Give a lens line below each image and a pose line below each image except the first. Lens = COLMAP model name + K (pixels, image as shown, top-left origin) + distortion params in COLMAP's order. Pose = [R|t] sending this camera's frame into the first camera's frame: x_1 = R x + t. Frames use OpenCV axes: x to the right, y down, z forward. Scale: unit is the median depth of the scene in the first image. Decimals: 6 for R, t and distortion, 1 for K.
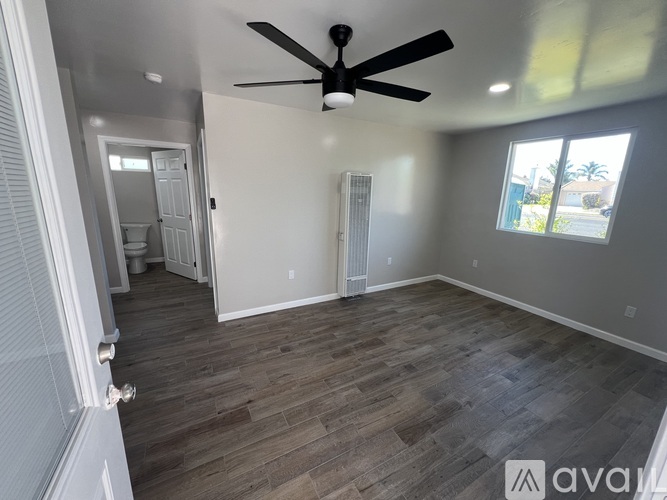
lens RADIAL K [[267.5, 0, 332.2], [0, 267.5, 249.1], [0, 0, 1]] dist [-0.003659, 0.000656]
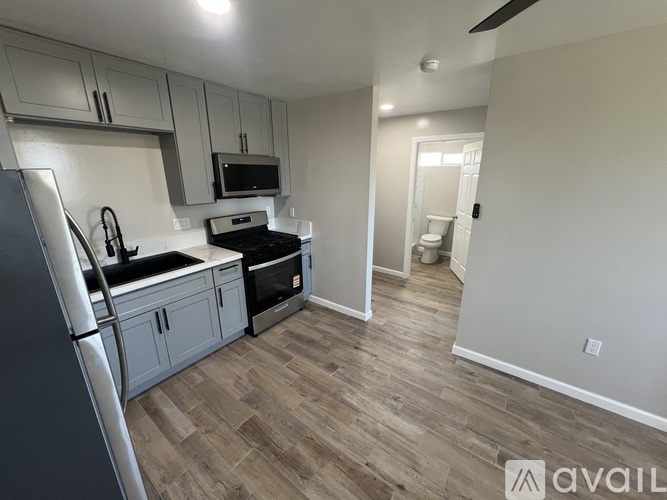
lens RADIAL K [[267.5, 0, 330.6], [0, 267.5, 249.0], [0, 0, 1]] dist [-0.003659, 0.000656]
pose [[0.411635, 0.225702, -0.882958, 0.087599], [-0.187473, 0.969098, 0.160321, -0.116324], [0.891858, 0.099537, 0.441228, 0.323432]]
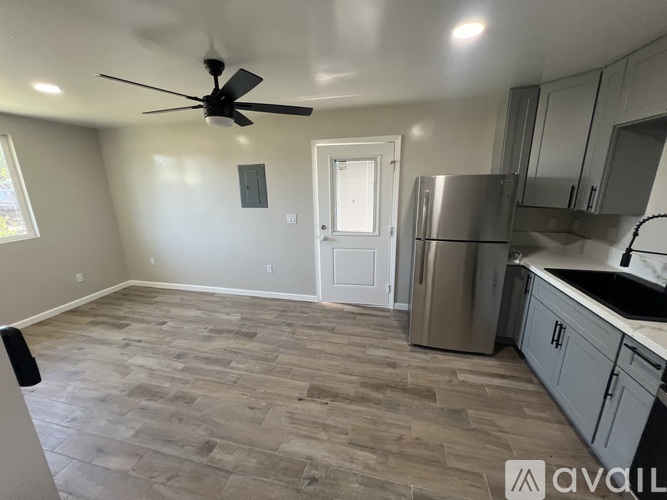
lens RADIAL K [[267.5, 0, 333.1], [0, 267.5, 249.8], [0, 0, 1]] dist [-0.003659, 0.000656]
pose [[-0.745860, -0.179129, 0.641565, -0.736070], [0.145305, 0.896212, 0.419154, -0.289838], [-0.650061, 0.405853, -0.642420, 1.018928]]
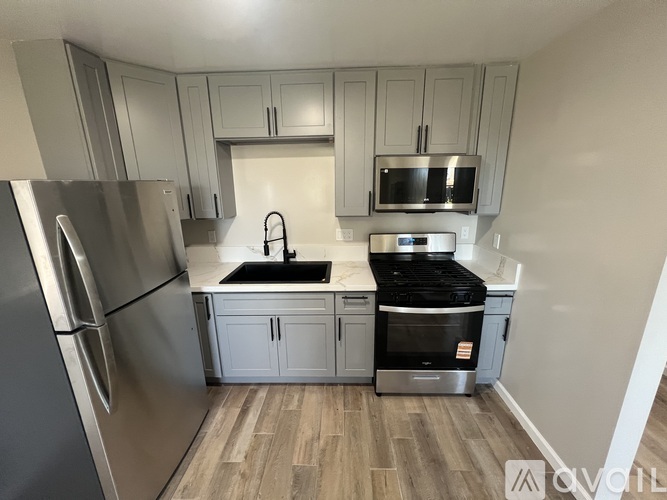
lens RADIAL K [[267.5, 0, 331.8], [0, 267.5, 248.6], [0, 0, 1]] dist [-0.003659, 0.000656]
pose [[-0.510174, 0.190346, -0.838744, -0.237431], [-0.187572, 0.927104, 0.324491, -0.195801], [0.839368, 0.322872, -0.437280, 0.655695]]
